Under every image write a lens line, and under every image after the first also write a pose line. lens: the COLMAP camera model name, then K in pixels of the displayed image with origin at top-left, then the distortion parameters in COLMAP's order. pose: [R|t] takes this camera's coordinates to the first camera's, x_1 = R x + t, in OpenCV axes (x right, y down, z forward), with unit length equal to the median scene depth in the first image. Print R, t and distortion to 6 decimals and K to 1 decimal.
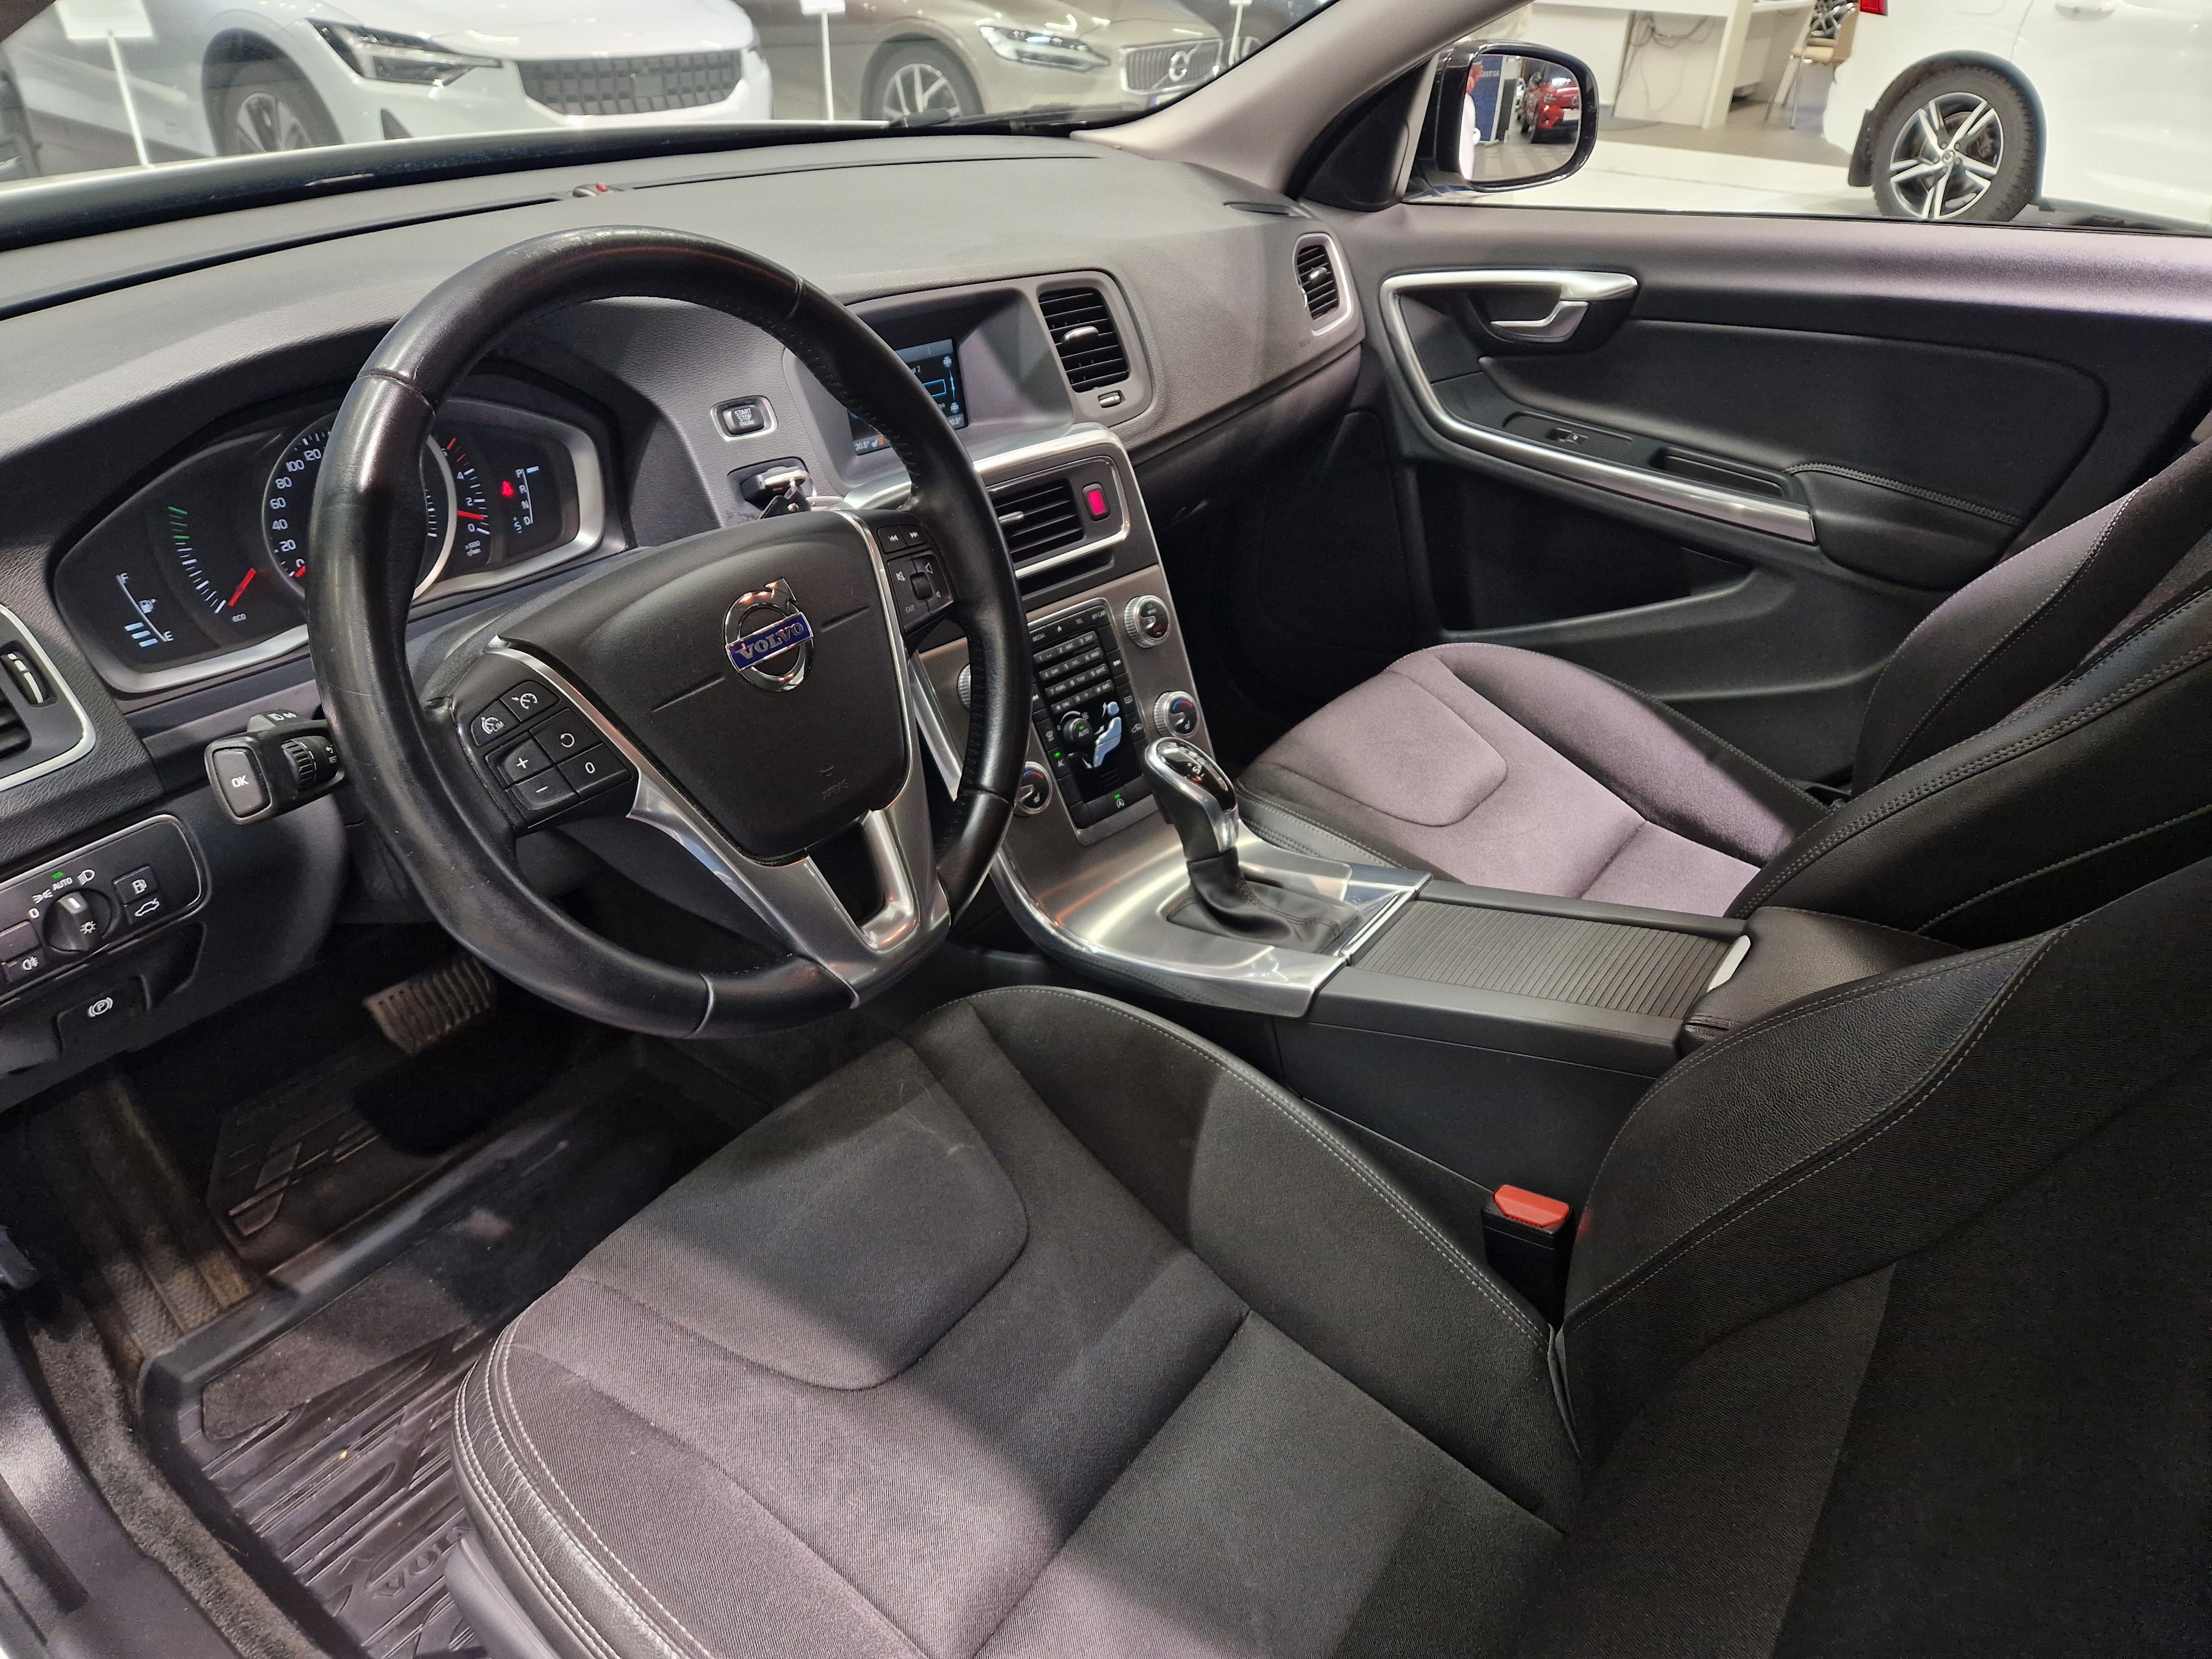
lens RADIAL K [[1485.2, 0, 1098.9], [0, 1485.2, 839.4], [0, 0, 1]] dist [0.061441, -0.039914]
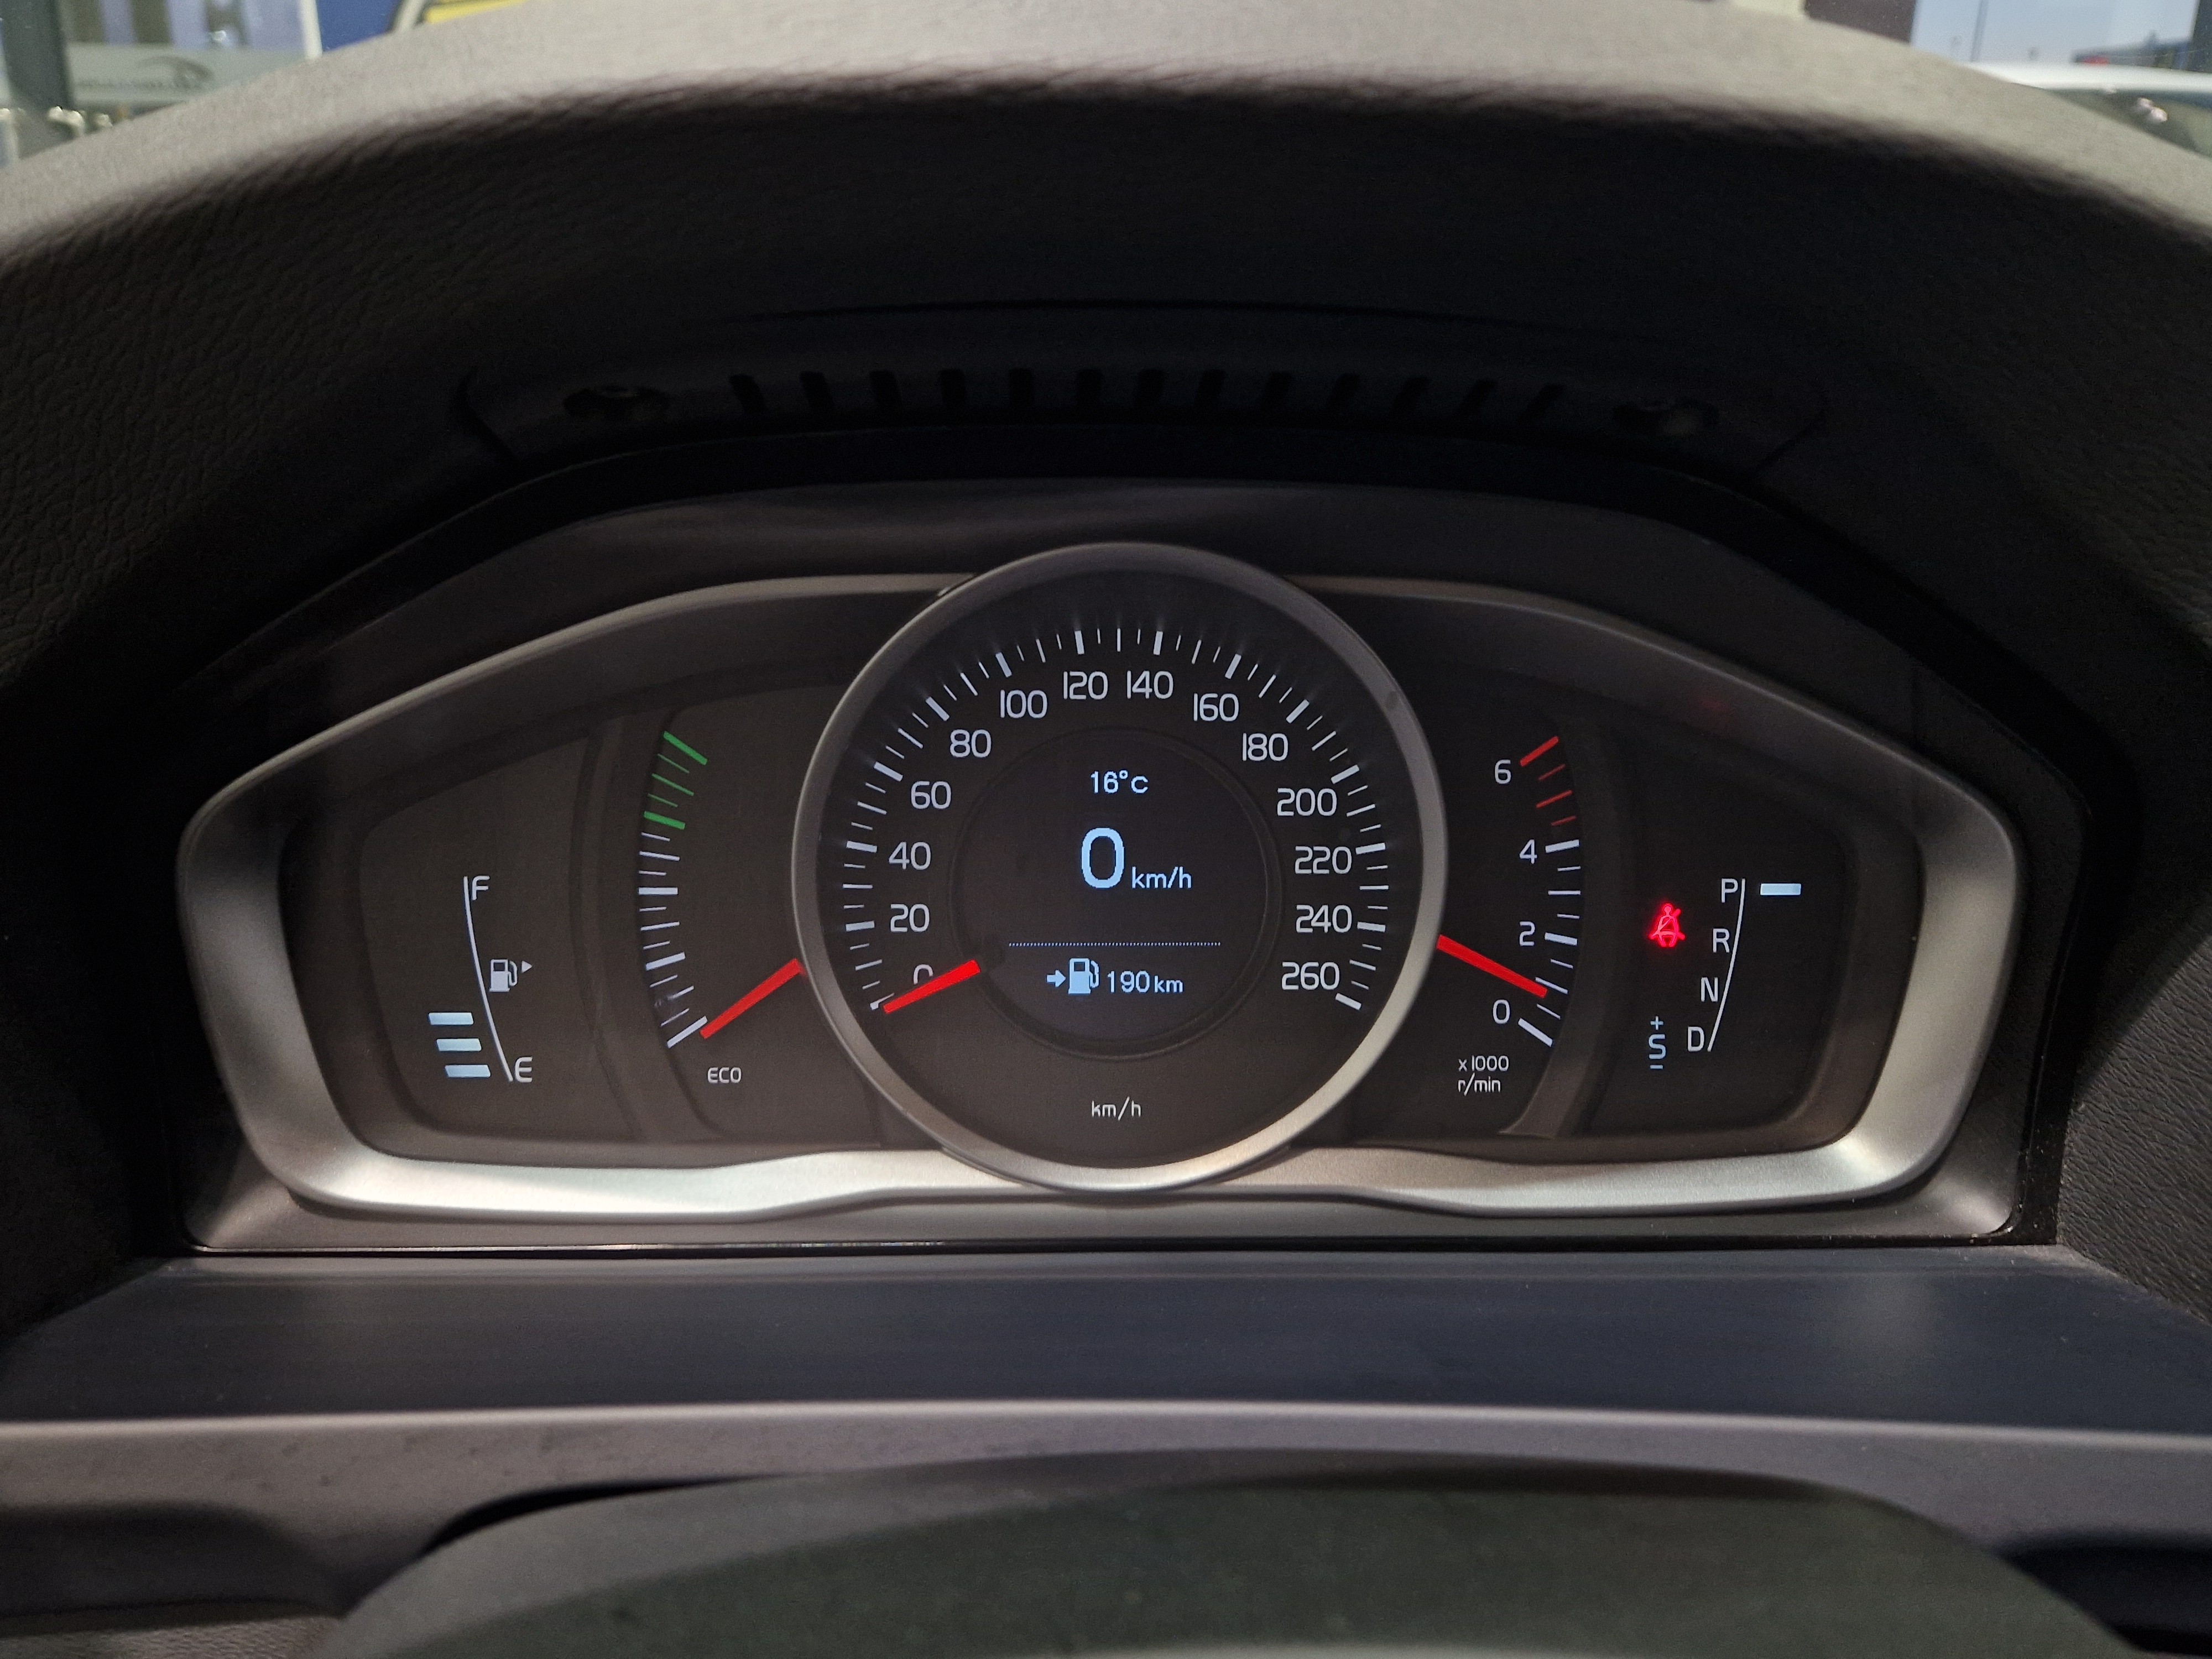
lens RADIAL K [[1786.3, 0, 1110.9], [0, 1786.3, 841.5], [0, 0, 1]] dist [0.078048, -0.064250]
pose [[0.622101, 0.238796, -0.745632, -0.156204], [-0.407179, 0.912107, -0.047610, -0.148274], [0.668727, 0.333224, 0.664655, 0.539524]]
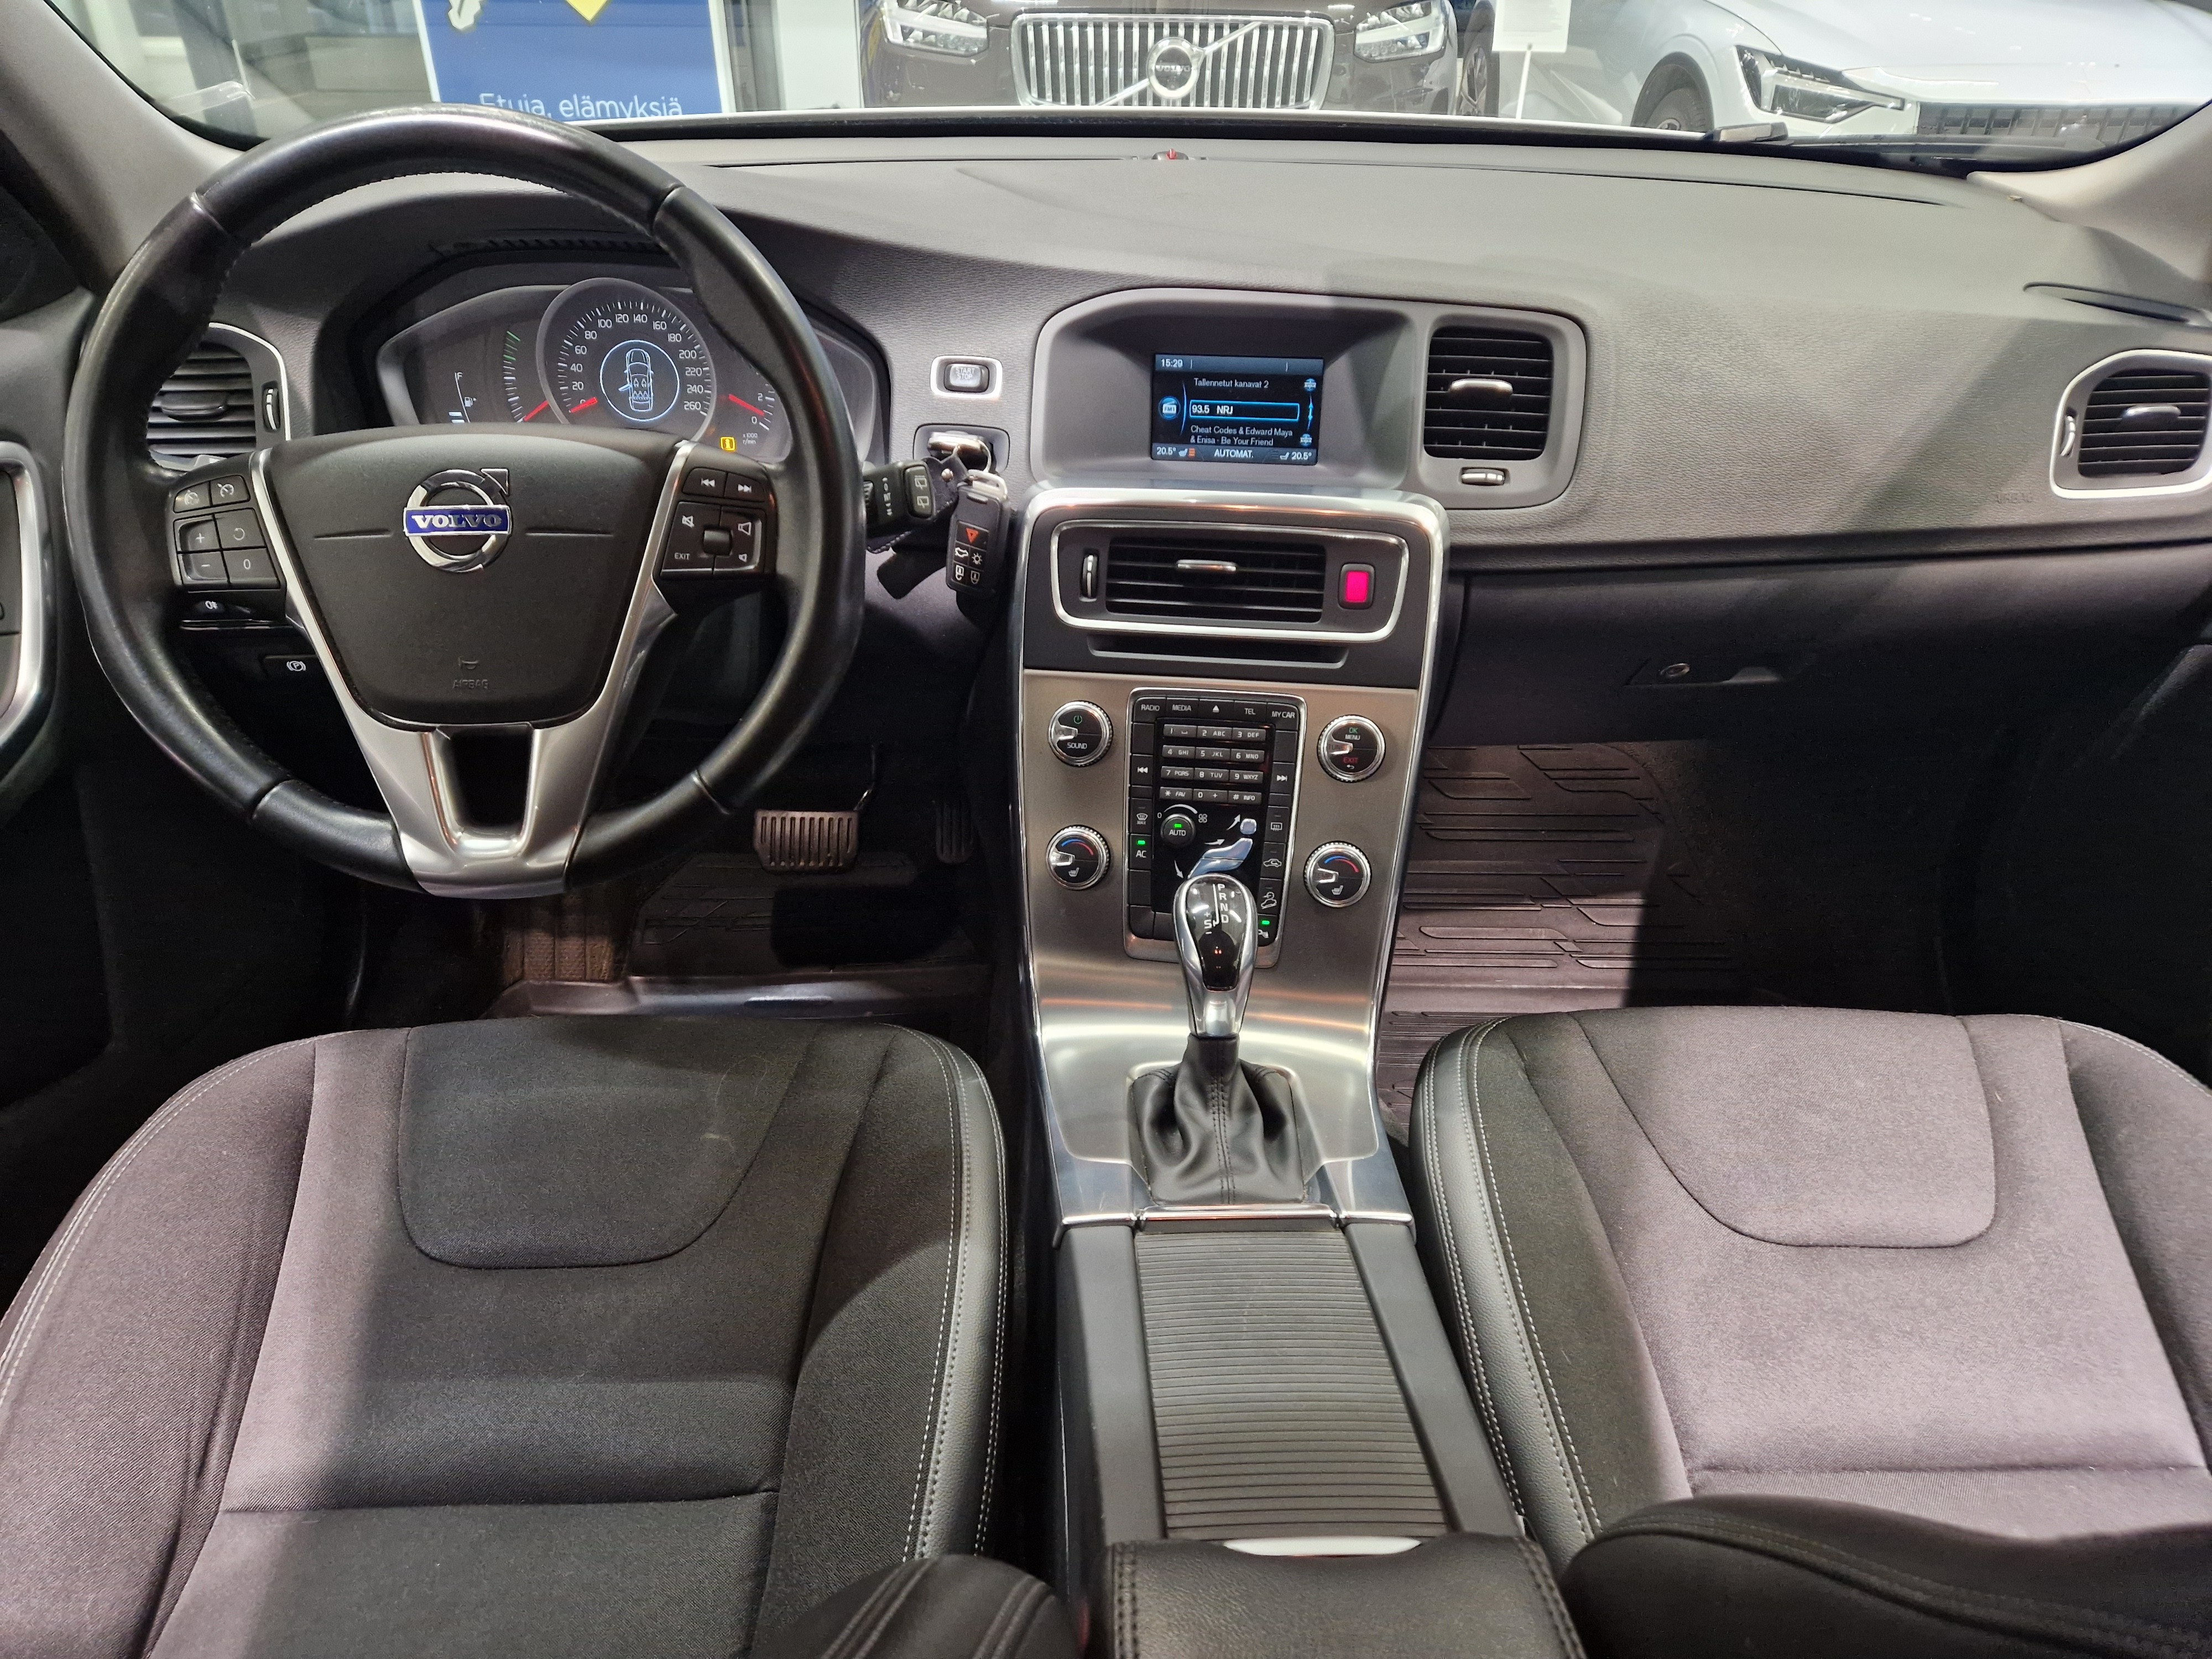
lens RADIAL K [[1485.2, 0, 1109.5], [0, 1485.2, 855.4], [0, 0, 1]] dist [0.061441, -0.039914]
pose [[0.614299, 0.404963, -0.677231, 0.484820], [-0.416733, 0.895306, 0.157357, -0.159339], [0.670053, 0.185560, 0.718747, 0.348299]]
